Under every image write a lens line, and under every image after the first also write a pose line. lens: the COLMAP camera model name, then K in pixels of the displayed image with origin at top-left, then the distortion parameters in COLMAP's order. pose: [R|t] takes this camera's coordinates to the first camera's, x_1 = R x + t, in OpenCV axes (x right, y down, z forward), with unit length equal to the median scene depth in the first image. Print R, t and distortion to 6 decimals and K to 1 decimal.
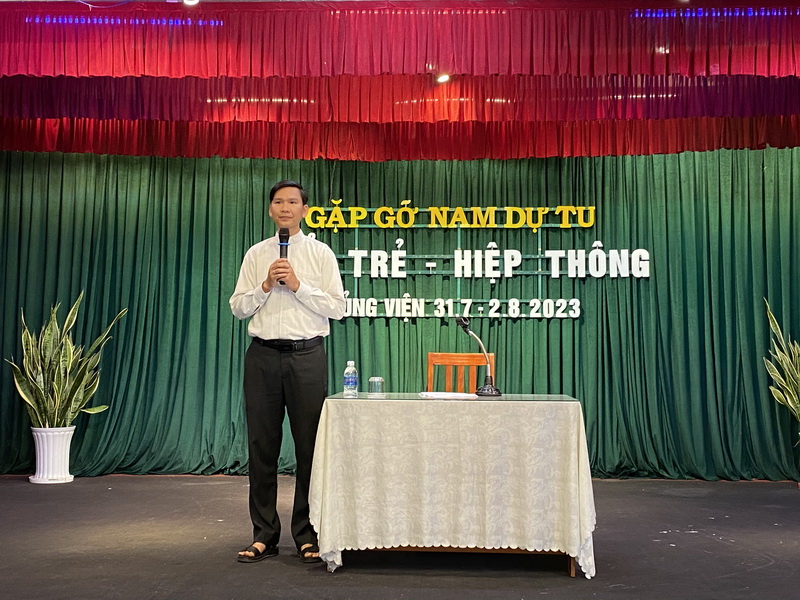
lens RADIAL K [[1184.6, 0, 417.6], [0, 1184.6, 311.7], [0, 0, 1]] dist [0.236395, 0.000000]
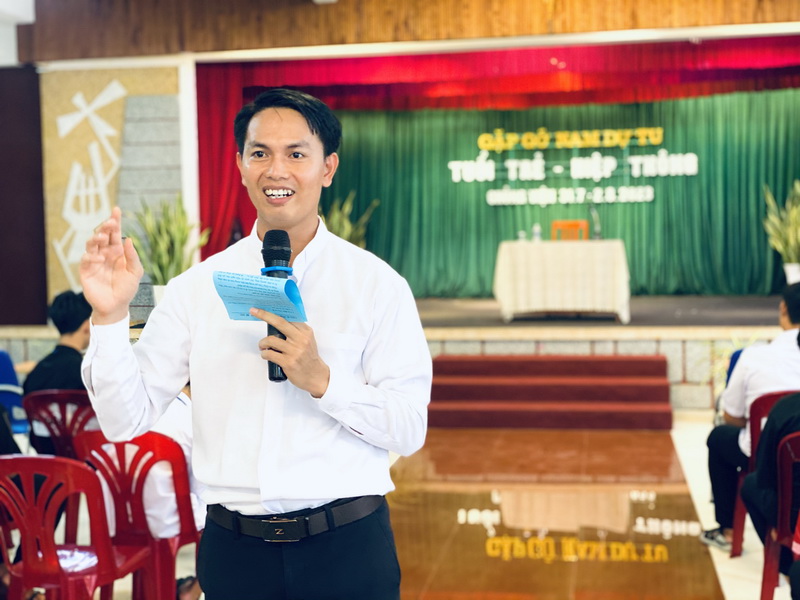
lens RADIAL K [[1351.7, 0, 395.3], [0, 1351.7, 295.5], [0, 0, 1]] dist [0.155962, 0.000000]
pose [[0.991232, -0.017755, -0.130932, 0.030219], [0.027933, 0.996693, 0.076308, -0.016064], [0.129144, -0.079296, 0.988450, -0.874460]]
